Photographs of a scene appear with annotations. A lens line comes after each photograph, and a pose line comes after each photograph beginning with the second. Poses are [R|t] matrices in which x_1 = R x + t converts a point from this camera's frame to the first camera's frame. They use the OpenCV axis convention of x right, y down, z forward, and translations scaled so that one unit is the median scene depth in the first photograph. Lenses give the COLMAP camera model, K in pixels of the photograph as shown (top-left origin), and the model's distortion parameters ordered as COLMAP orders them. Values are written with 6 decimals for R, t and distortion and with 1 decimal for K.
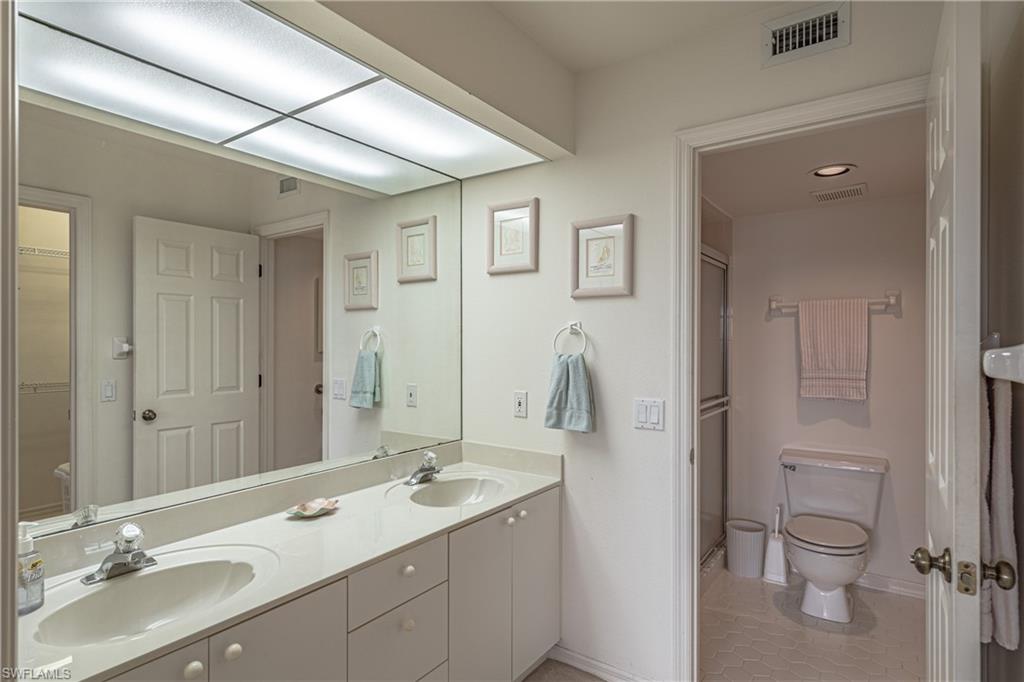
lens RADIAL K [[540.2, 0, 512.0], [0, 540.2, 341.0], [0, 0, 1]] dist [-0.000173, 0.000035]
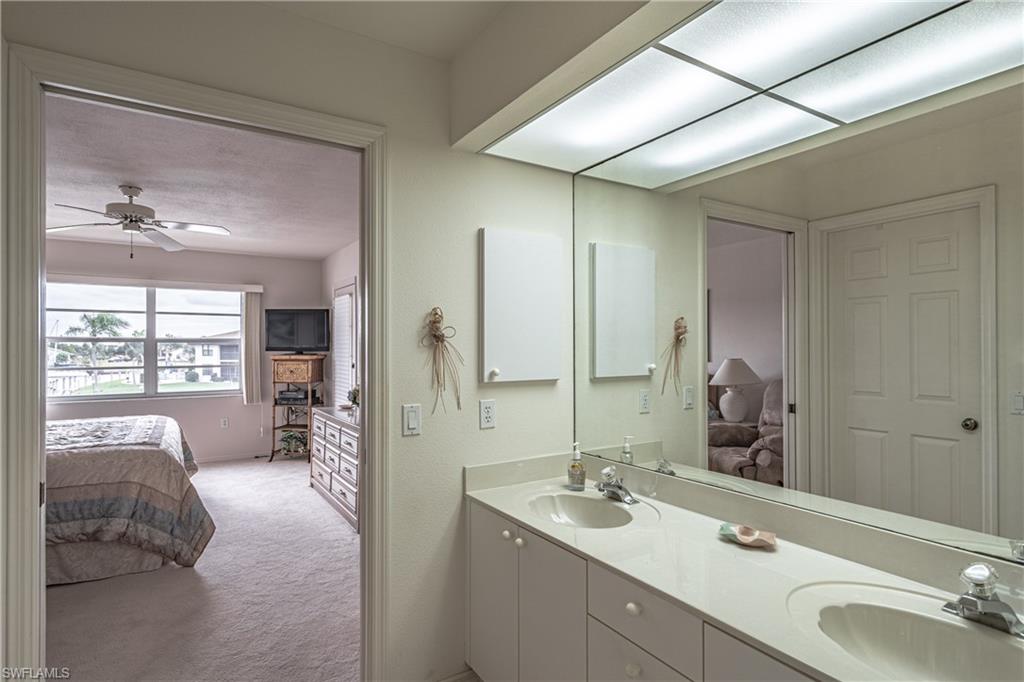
lens RADIAL K [[540.2, 0, 512.0], [0, 540.2, 341.0], [0, 0, 1]] dist [-0.000173, 0.000035]
pose [[-0.385480, -0.008169, -0.922680, 0.814627], [0.002785, 0.999946, -0.010016, 0.004445], [0.922712, -0.006431, -0.385436, 1.380392]]
